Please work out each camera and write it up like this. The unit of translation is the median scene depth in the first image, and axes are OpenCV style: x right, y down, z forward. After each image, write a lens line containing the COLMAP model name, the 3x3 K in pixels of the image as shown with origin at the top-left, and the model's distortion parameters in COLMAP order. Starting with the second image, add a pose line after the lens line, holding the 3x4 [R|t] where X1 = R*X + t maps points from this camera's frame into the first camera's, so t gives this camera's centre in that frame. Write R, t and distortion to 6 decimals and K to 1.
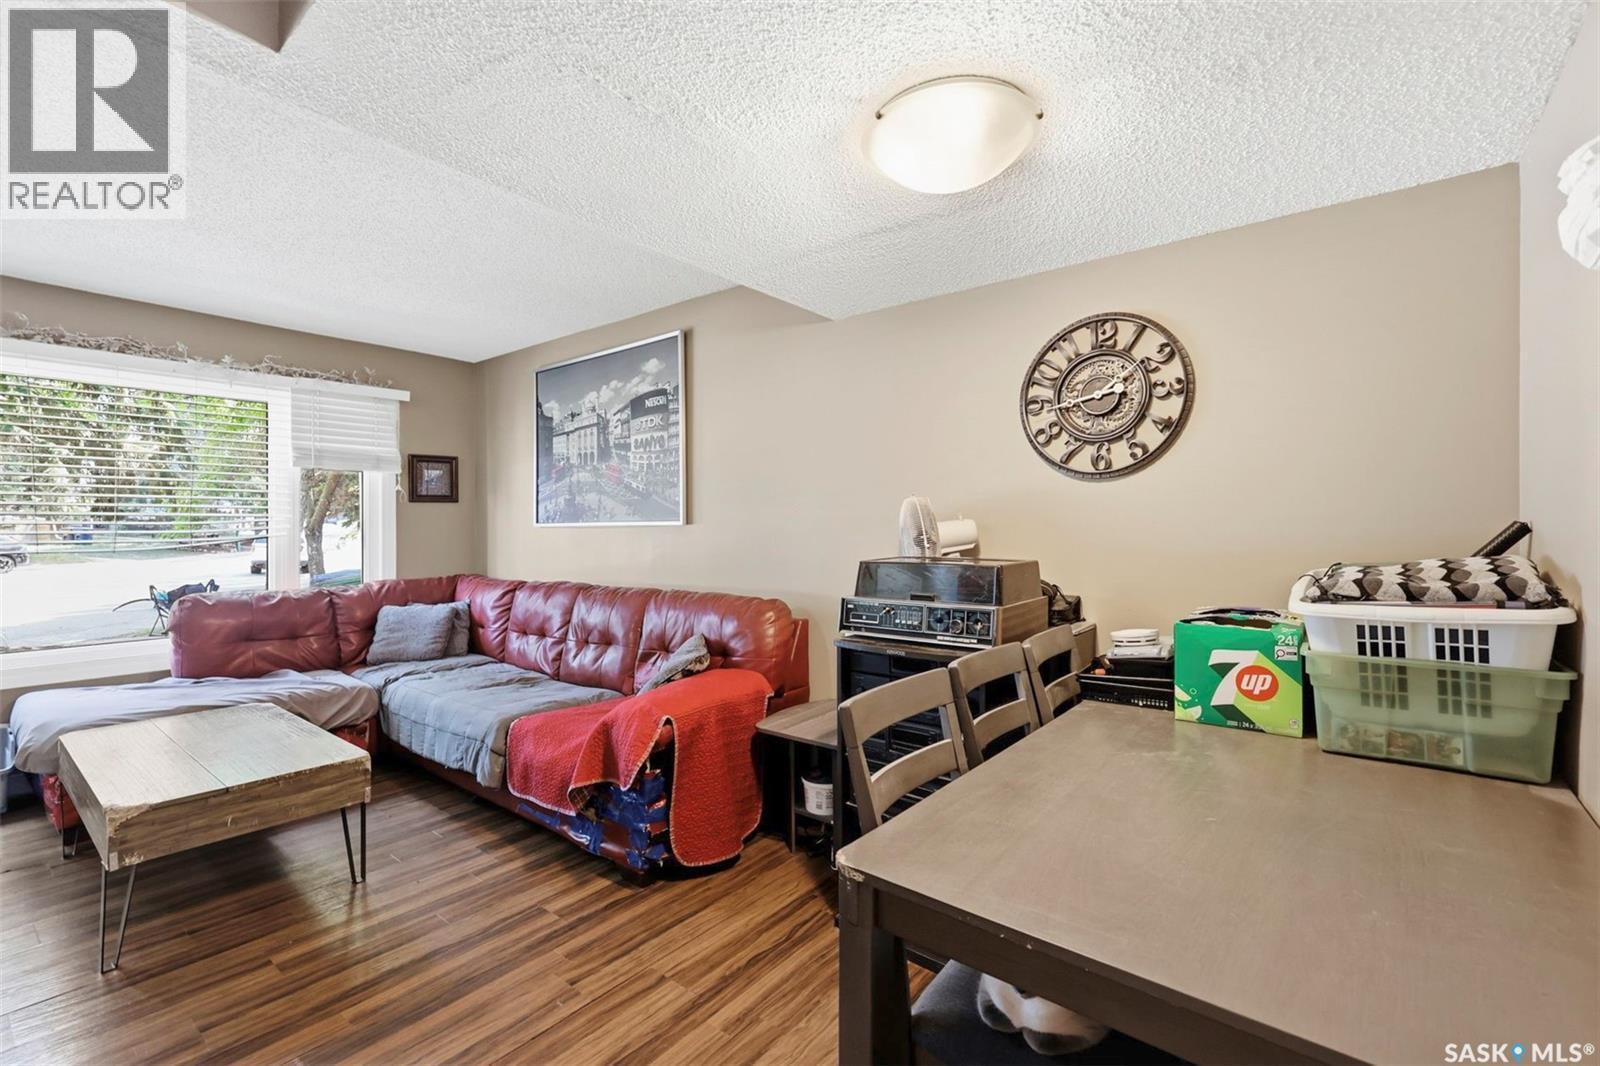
lens RADIAL K [[706.8, 0, 793.4], [0, 706.8, 517.0], [0, 0, 1]] dist [-0.000856, -0.000203]
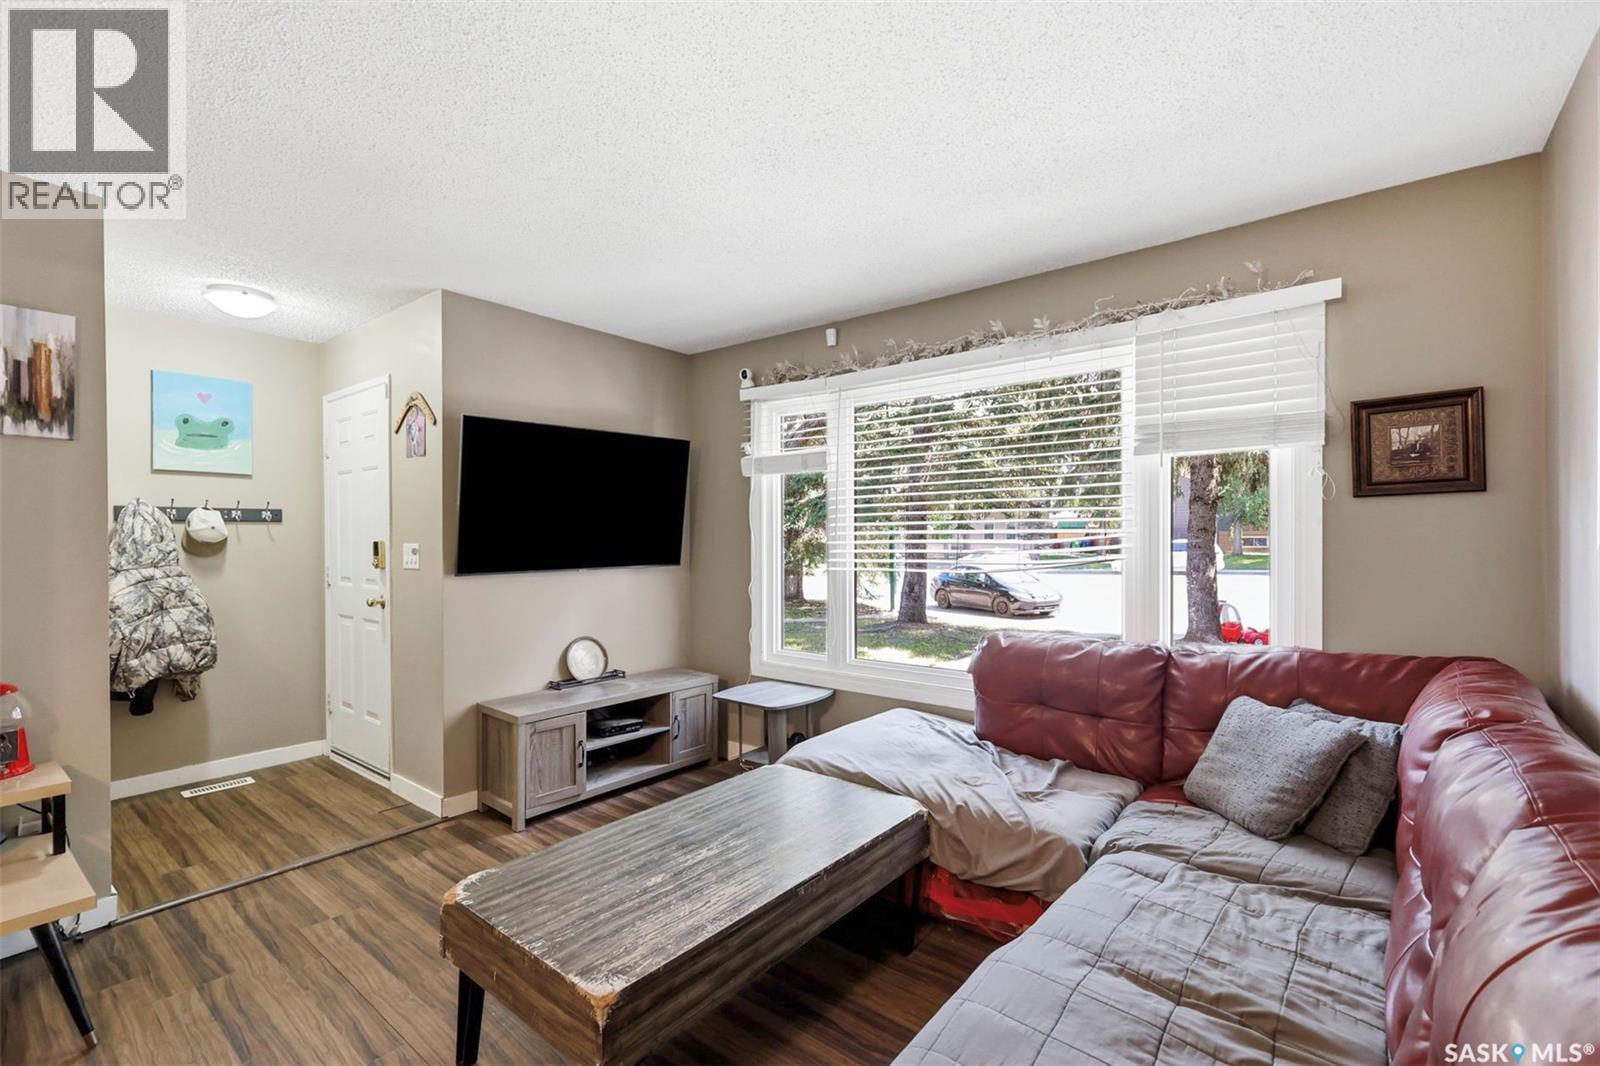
lens RADIAL K [[718.3, 0, 796.4], [0, 718.3, 543.4], [0, 0, 1]] dist [0.000127, -0.000009]
pose [[-0.005986, 0.001868, -0.999980, -0.034837], [0.017345, 0.999848, 0.001764, 0.003298], [0.999832, -0.017335, -0.006017, 0.638763]]
